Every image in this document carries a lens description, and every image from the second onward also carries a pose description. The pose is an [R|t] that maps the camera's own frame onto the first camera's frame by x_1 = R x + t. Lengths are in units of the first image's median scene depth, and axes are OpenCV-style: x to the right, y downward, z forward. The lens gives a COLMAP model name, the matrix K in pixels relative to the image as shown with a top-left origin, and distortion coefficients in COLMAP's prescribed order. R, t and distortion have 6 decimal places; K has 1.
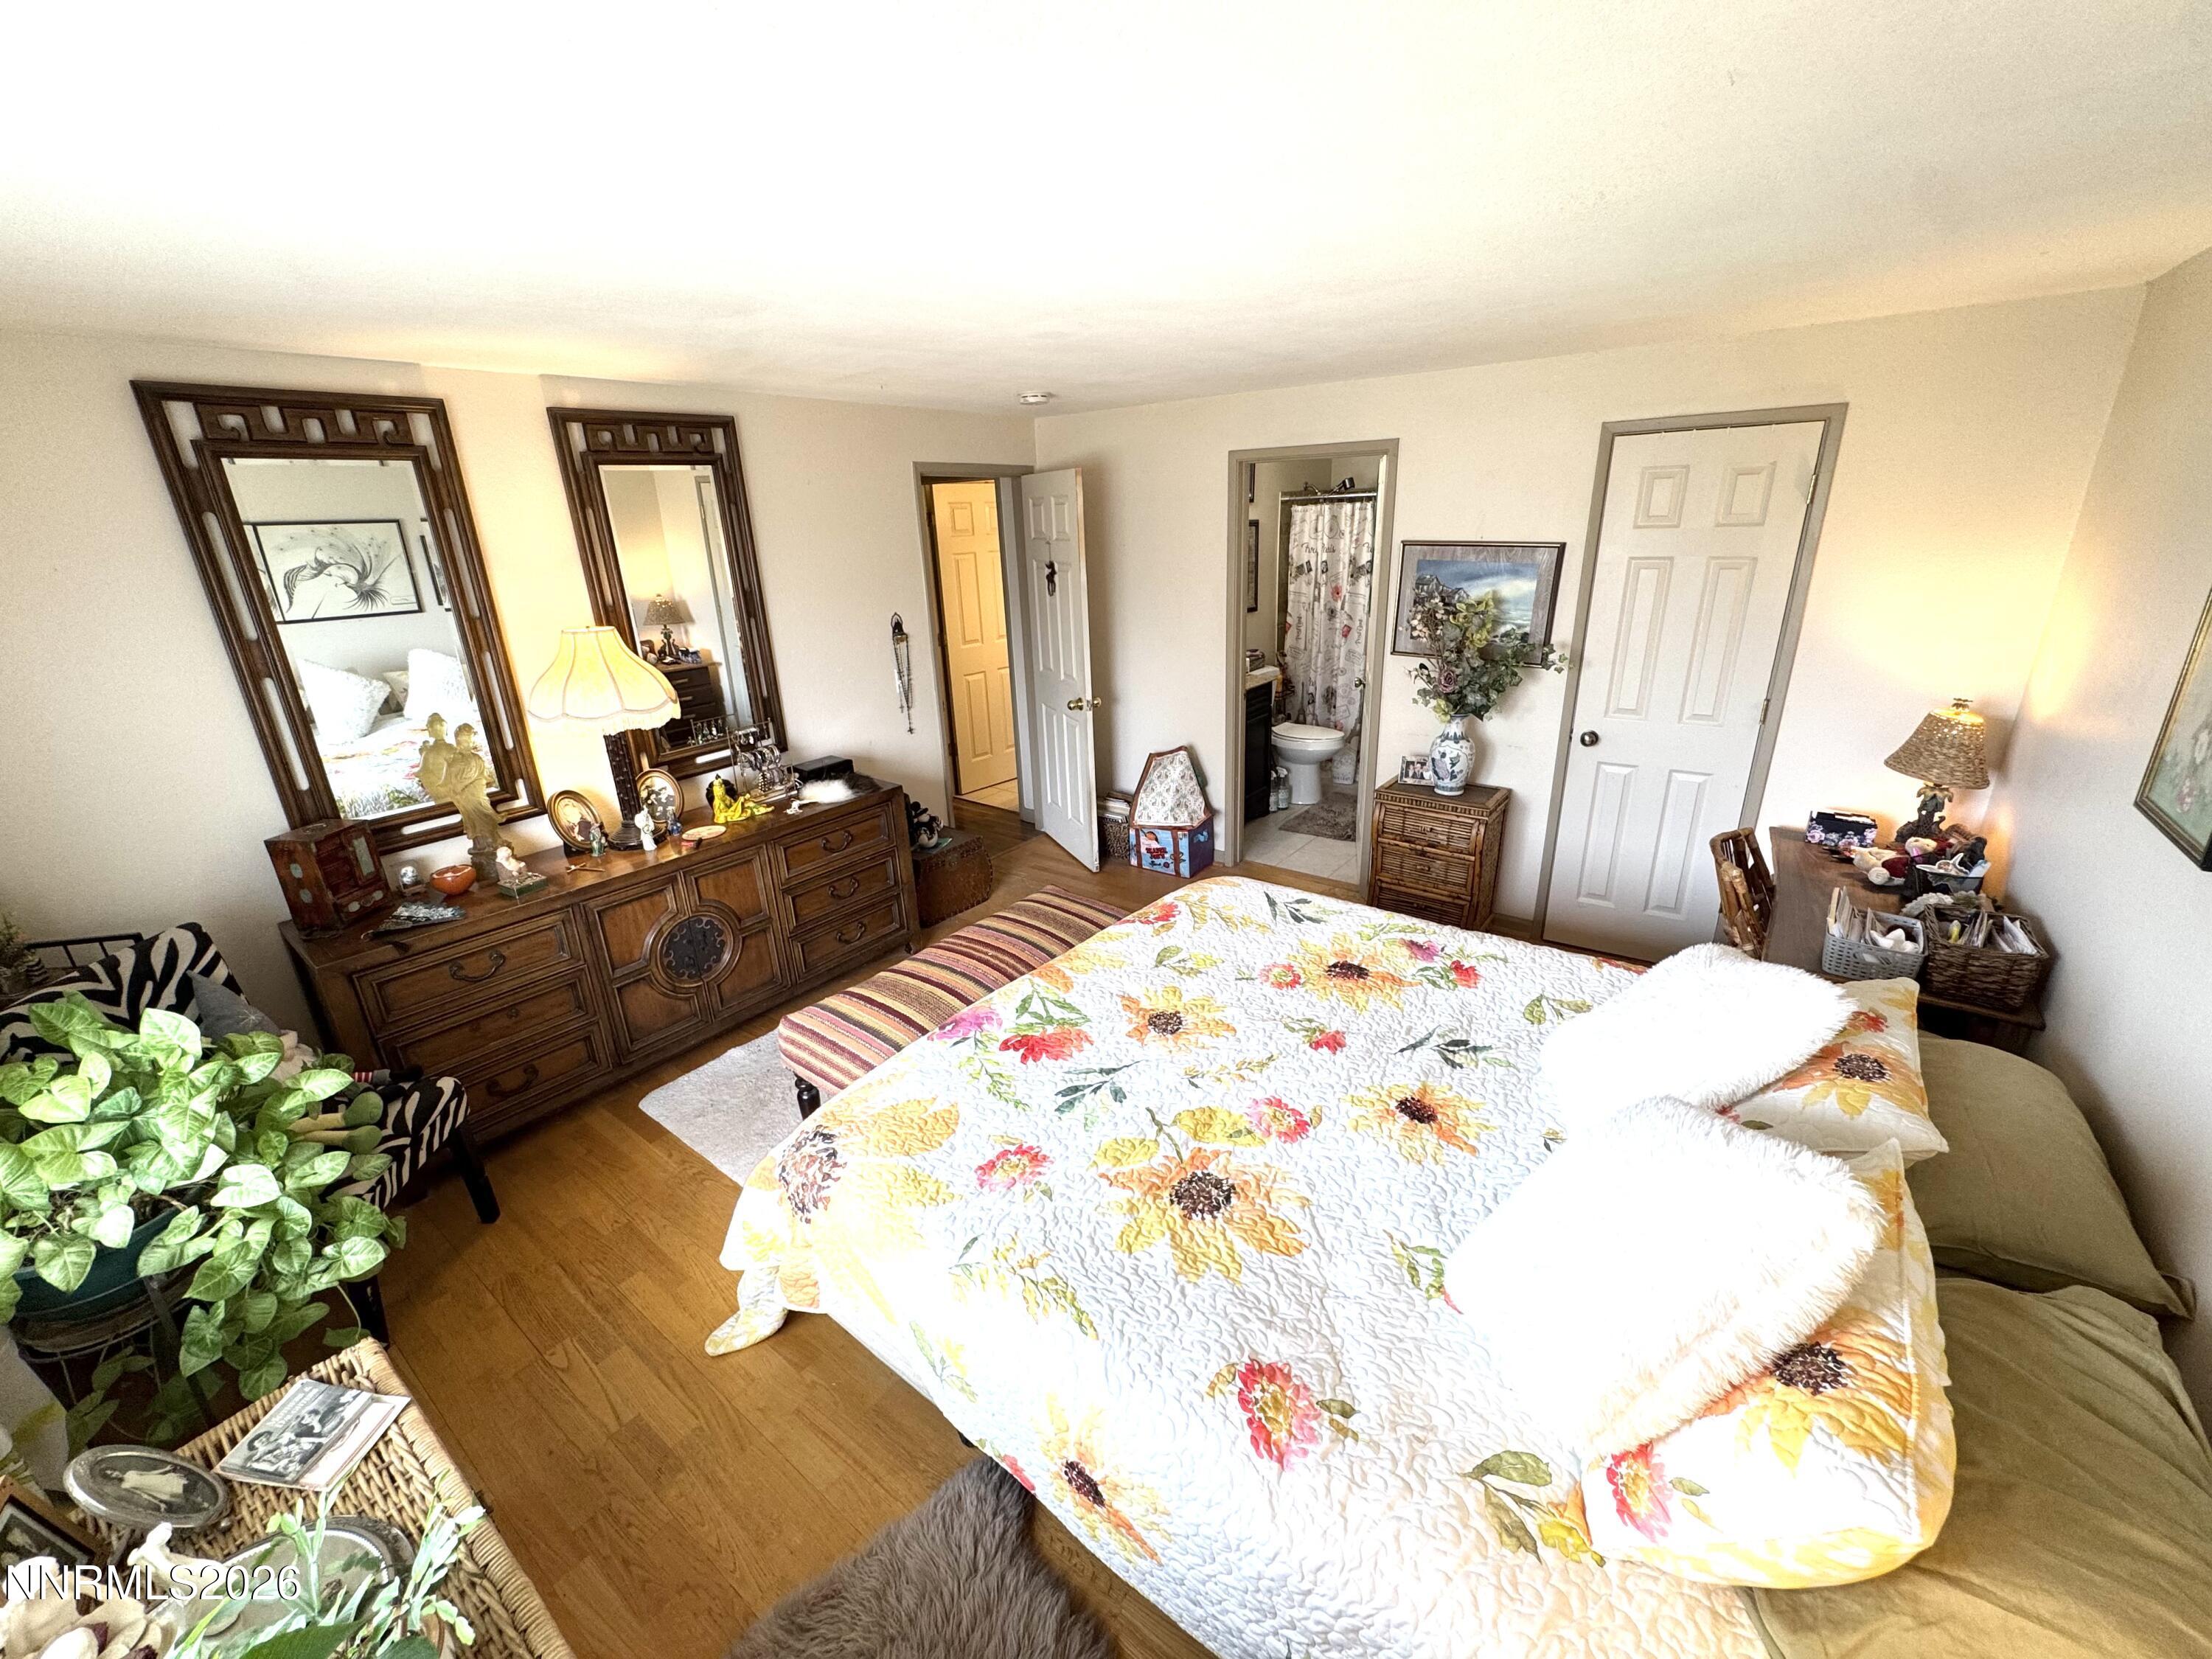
lens RADIAL K [[884.9, 0, 1108.1], [0, 884.9, 825.1], [0, 0, 1]] dist [-0.004592, 0.000707]
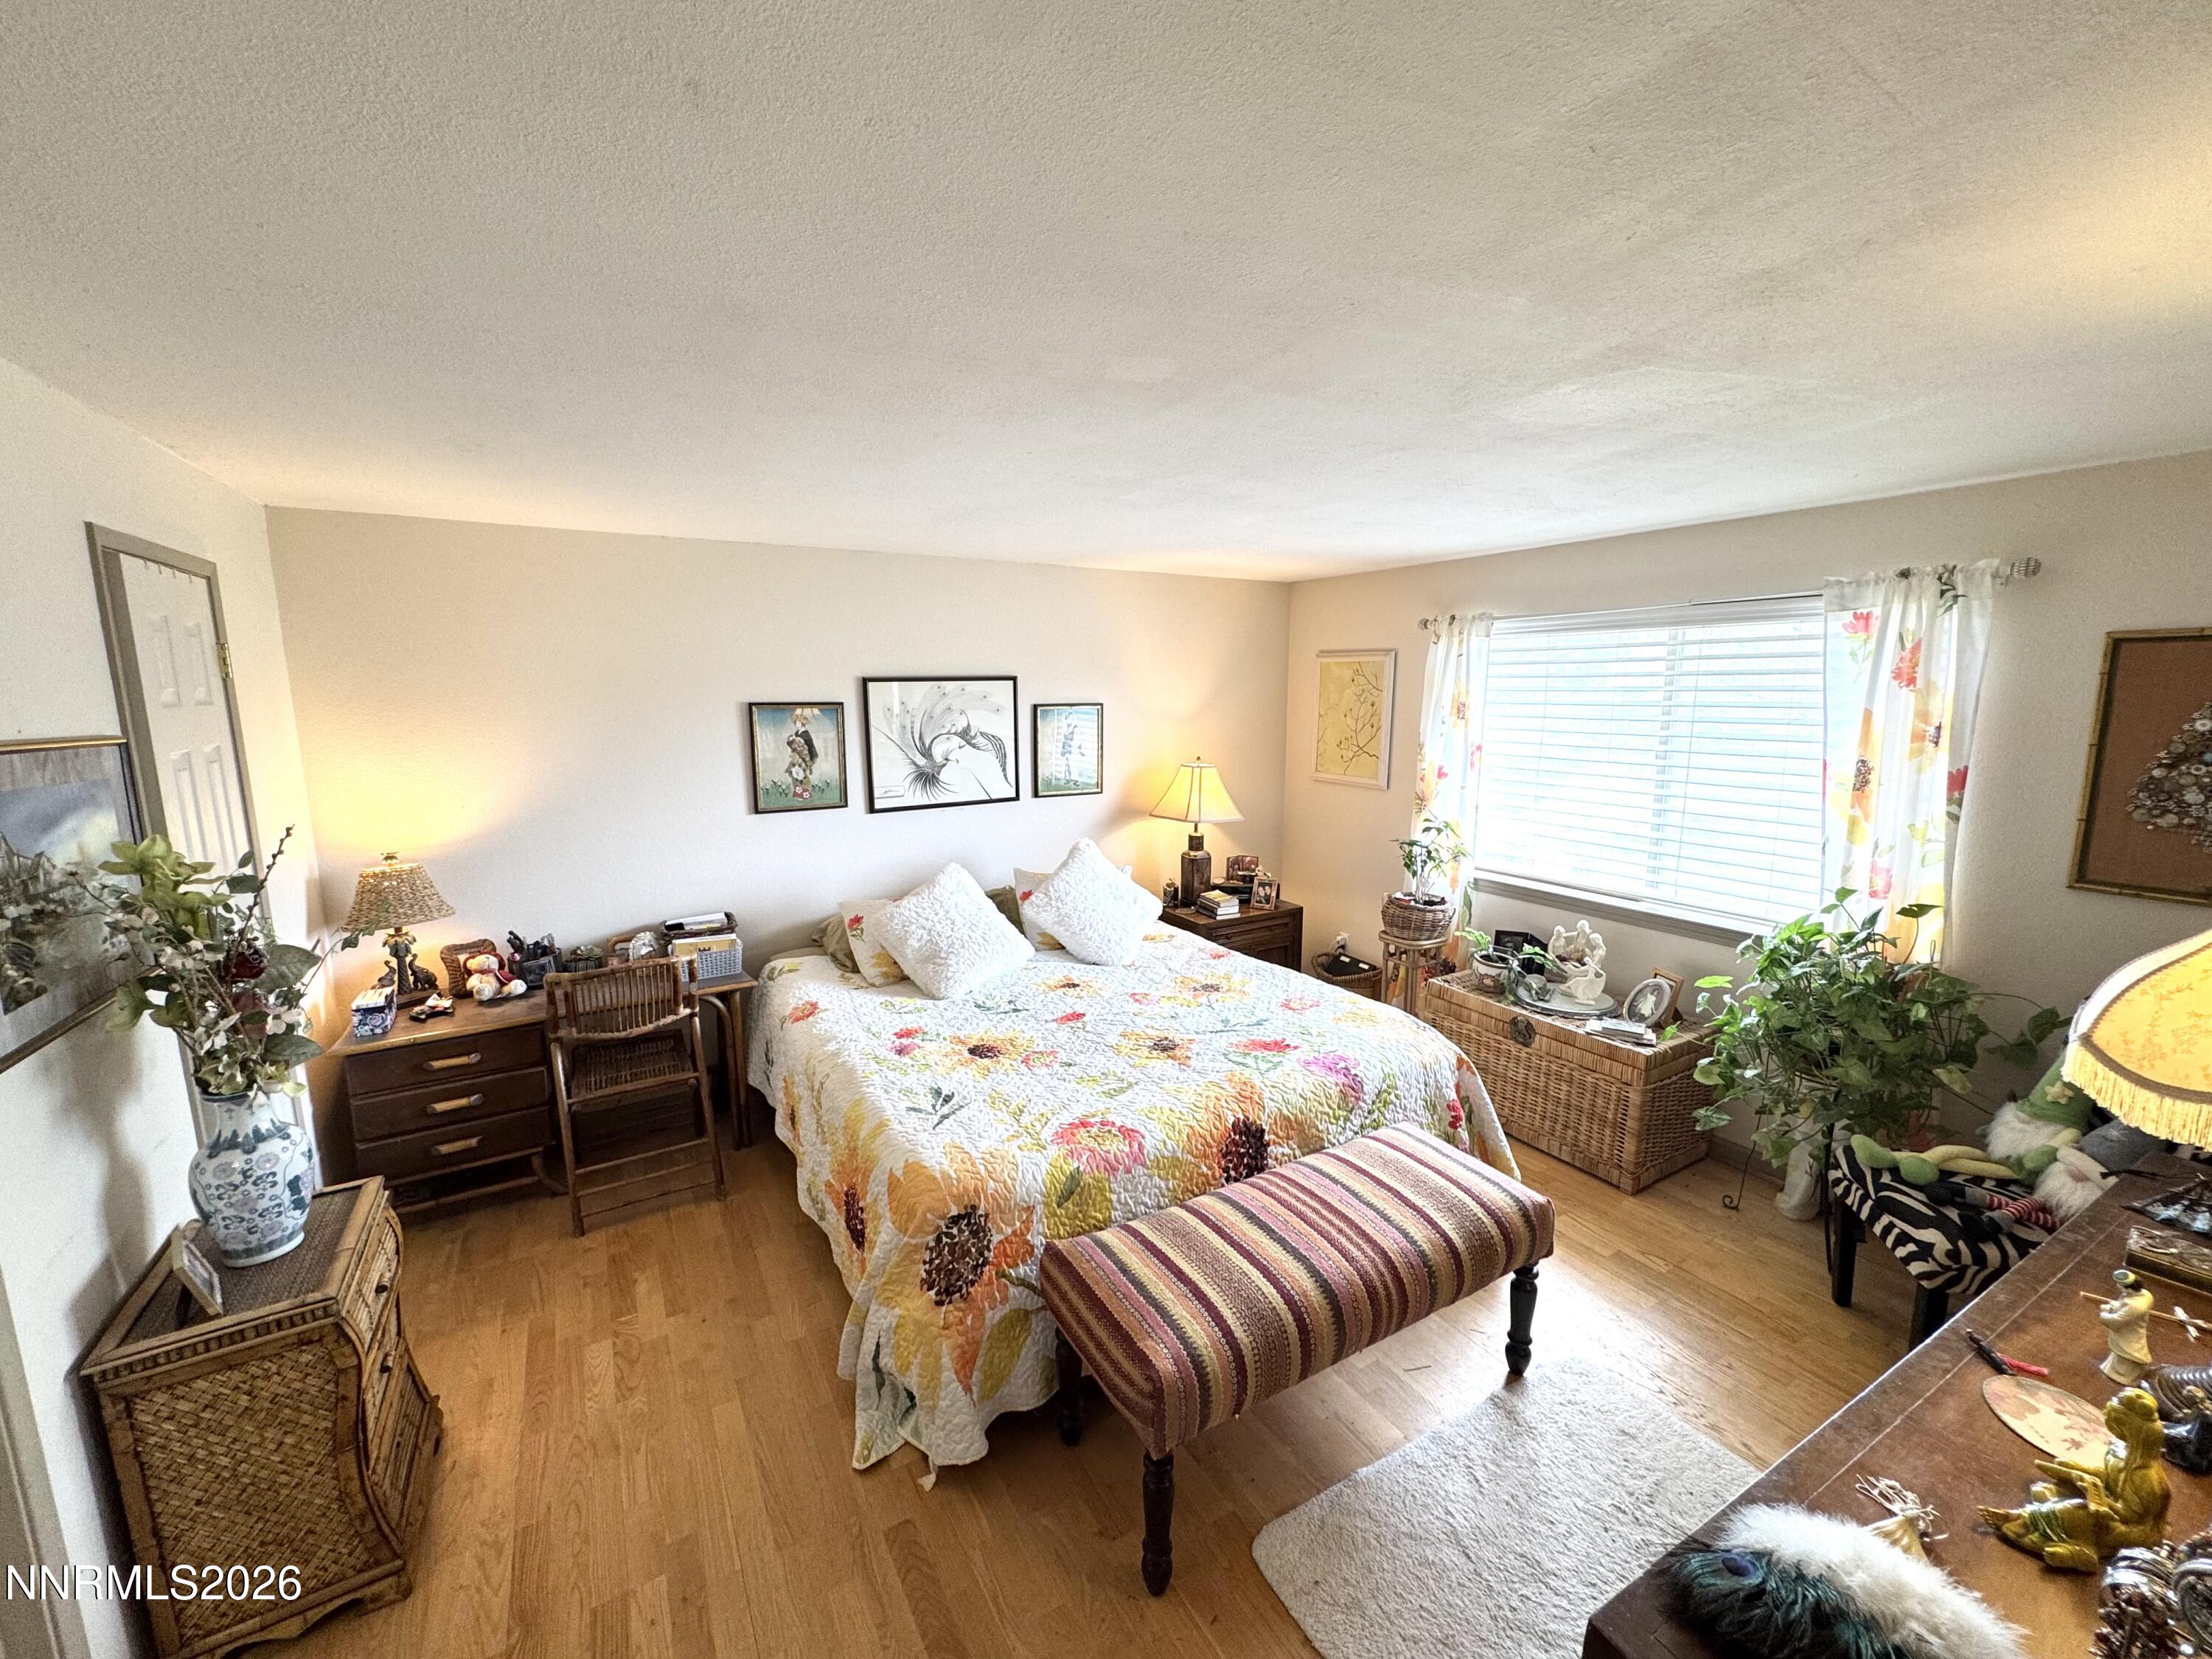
lens RADIAL K [[884.9, 0, 1094.9], [0, 884.9, 829.4], [0, 0, 1]] dist [-0.004592, 0.000707]
pose [[-0.918754, -0.026258, 0.393956, -0.294540], [0.166077, 0.879523, 0.445934, -0.559297], [-0.358203, 0.475131, -0.803705, 1.700225]]
